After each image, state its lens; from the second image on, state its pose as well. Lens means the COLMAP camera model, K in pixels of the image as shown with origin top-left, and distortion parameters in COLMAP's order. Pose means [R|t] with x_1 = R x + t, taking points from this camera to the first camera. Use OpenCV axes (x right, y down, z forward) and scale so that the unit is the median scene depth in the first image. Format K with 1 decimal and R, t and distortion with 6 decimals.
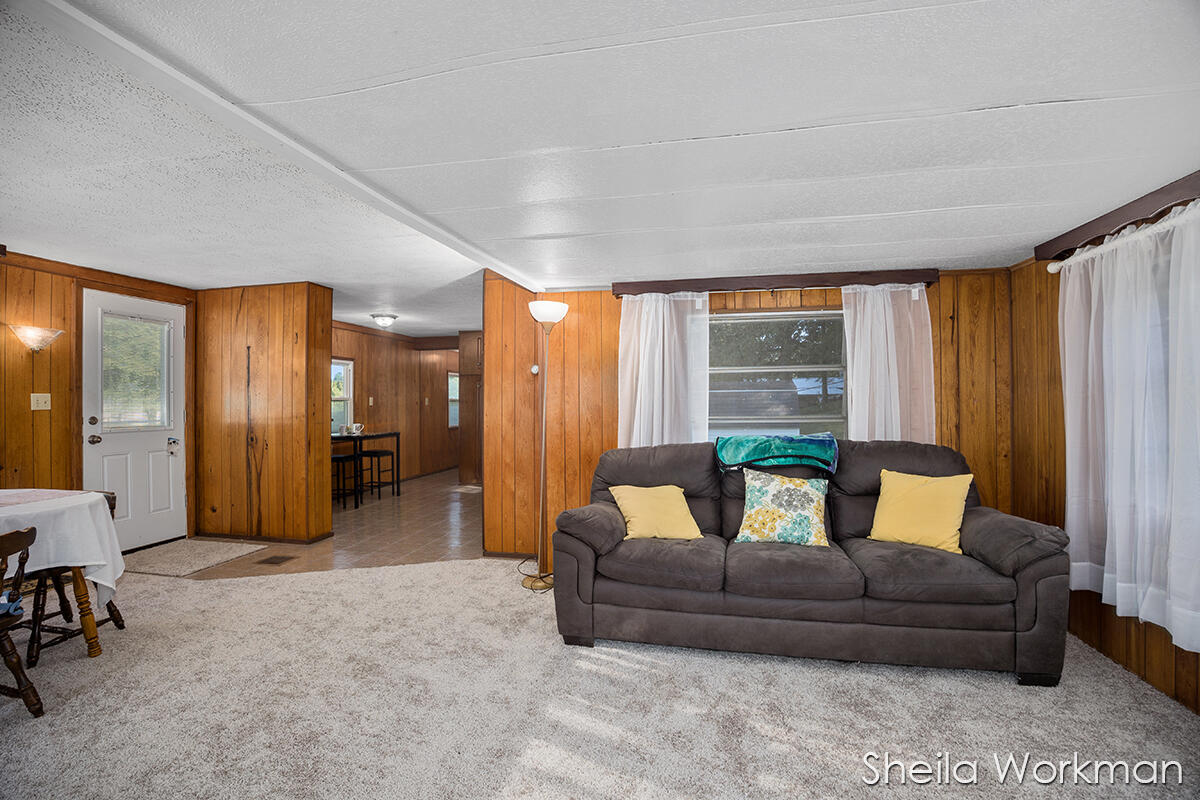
lens RADIAL K [[544.0, 0, 618.4], [0, 544.0, 397.5], [0, 0, 1]] dist [-0.068560, 0.014014]
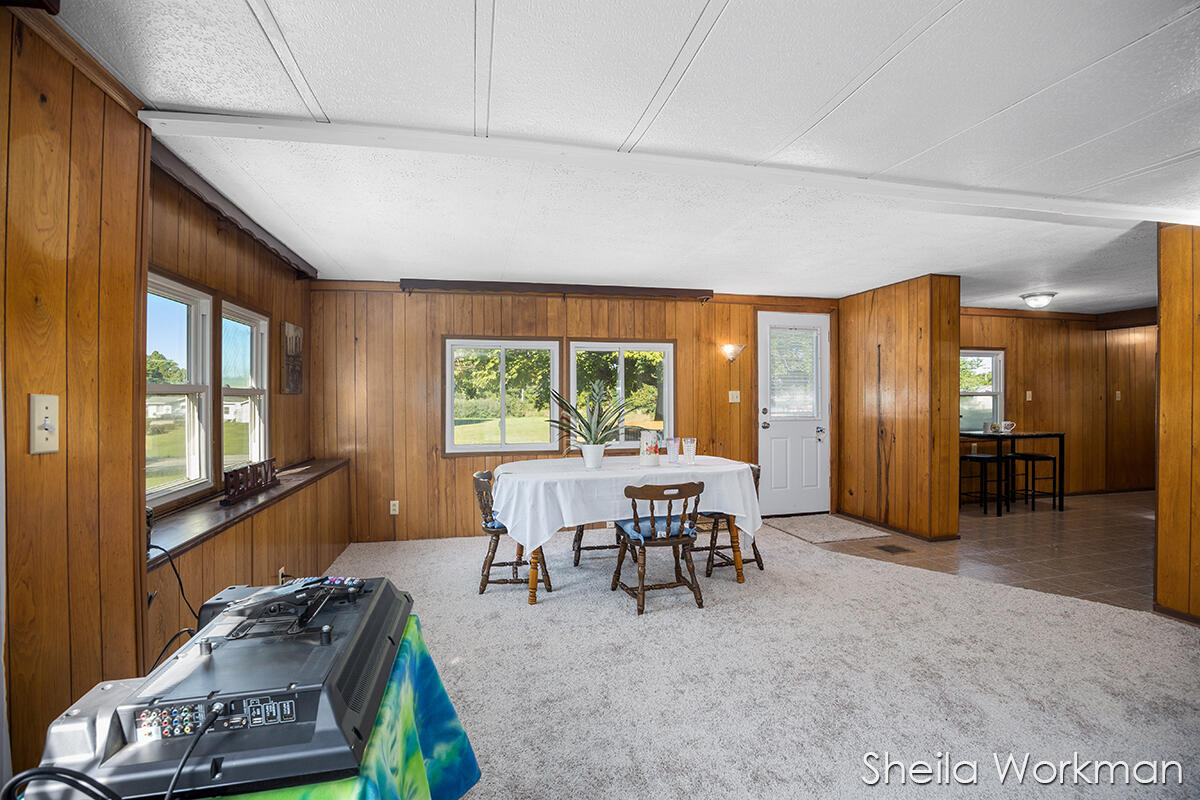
lens RADIAL K [[558.2, 0, 600.0], [0, 558.2, 400.0], [0, 0, 1]] dist [-0.022520, 0.000488]
pose [[0.416511, 0.007592, -0.909099, 0.088406], [0.006921, 0.999910, 0.011522, -0.002057], [0.909104, -0.011091, 0.416421, 0.018448]]
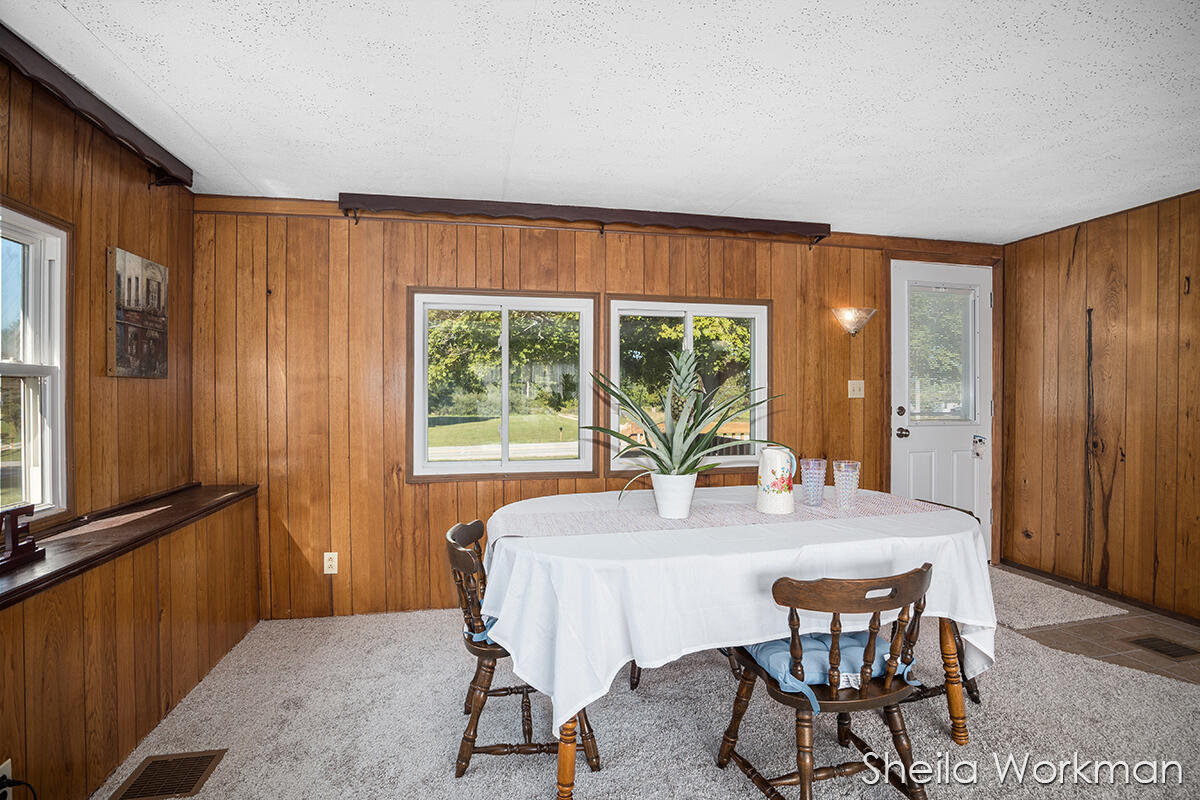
lens RADIAL K [[614.1, 0, 600.0], [0, 614.1, 400.0], [0, 0, 1]] dist [-0.041634, -0.000219]
pose [[0.397772, 0.014360, -0.917372, -0.250809], [0.002477, 0.999857, 0.016725, 0.007235], [0.917481, -0.008925, 0.397680, 0.109416]]
